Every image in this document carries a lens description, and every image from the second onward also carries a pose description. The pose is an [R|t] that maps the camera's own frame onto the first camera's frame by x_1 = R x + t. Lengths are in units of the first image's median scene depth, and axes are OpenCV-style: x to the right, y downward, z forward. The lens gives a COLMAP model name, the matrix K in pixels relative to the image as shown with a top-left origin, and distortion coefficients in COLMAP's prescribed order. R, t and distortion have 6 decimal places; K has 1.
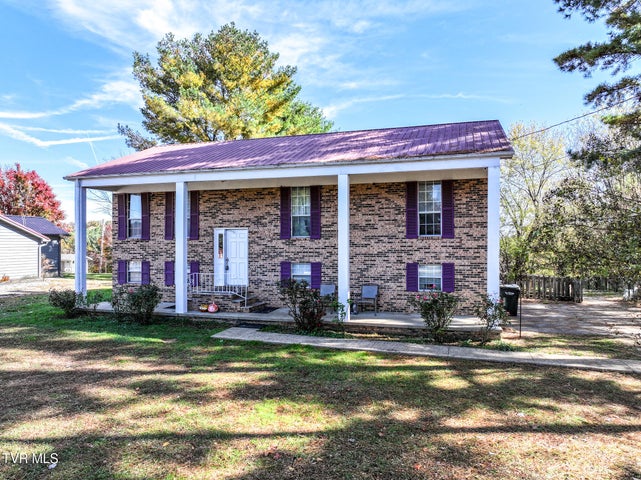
lens RADIAL K [[454.5, 0, 320.0], [0, 454.5, 239.7], [0, 0, 1]] dist [-0.008425, 0.015756]
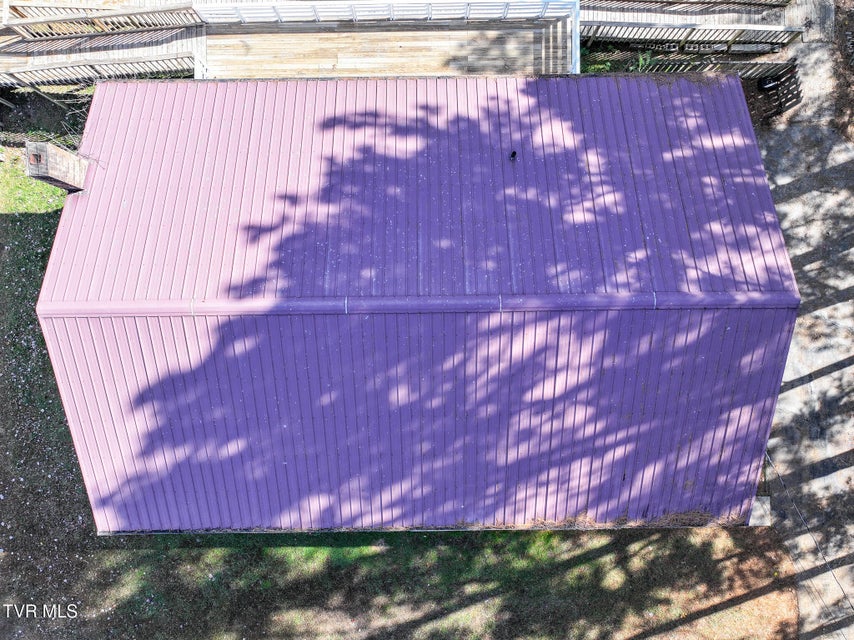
lens RADIAL K [[605.6, 0, 402.7], [0, 605.6, 304.2], [0, 0, 1]] dist [-0.008425, 0.015756]
pose [[0.948037, -0.318086, -0.006797, -0.059399], [0.003565, -0.010741, 0.999936, -1.106844], [-0.318139, -0.948001, -0.009049, 1.332768]]
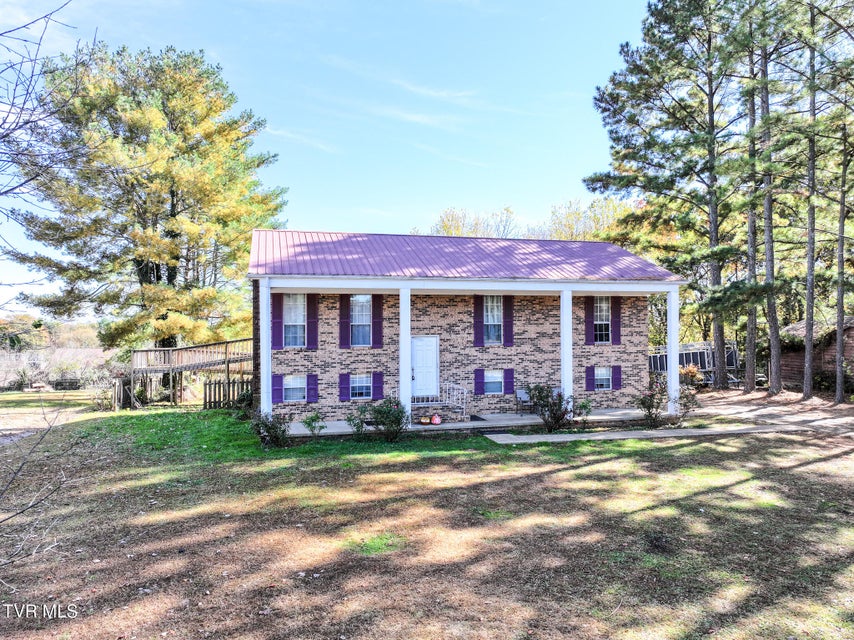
lens RADIAL K [[605.6, 0, 423.8], [0, 605.6, 319.3], [0, 0, 1]] dist [-0.008425, 0.015756]
pose [[0.846975, 0.007573, 0.531579, -0.966148], [0.002339, 0.999836, -0.017971, -0.041146], [-0.531628, 0.016464, 0.846818, -0.081558]]
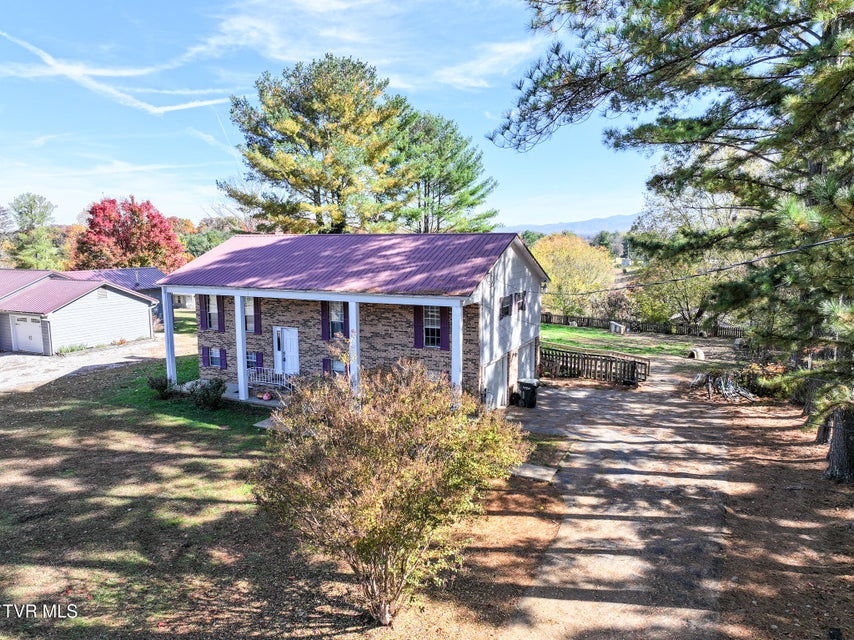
lens RADIAL K [[605.6, 0, 427.1], [0, 605.6, 323.5], [0, 0, 1]] dist [-0.008425, 0.015756]
pose [[0.987260, 0.018945, -0.157984, 0.471076], [0.004538, 0.989130, 0.146975, -0.298867], [0.159051, -0.145820, 0.976442, -0.542390]]
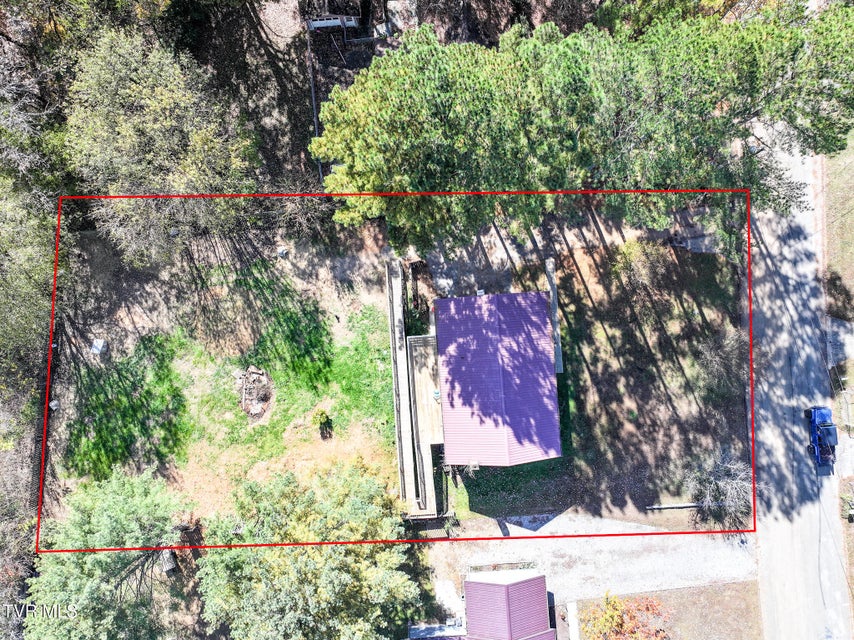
lens RADIAL K [[605.6, 0, 425.0], [0, 605.6, 316.1], [0, 0, 1]] dist [-0.008425, 0.015756]
pose [[-0.357003, -0.934050, -0.010005, 0.516829], [-0.034999, 0.002672, 0.999384, -3.858309], [-0.933447, 0.357133, -0.033645, 1.700120]]
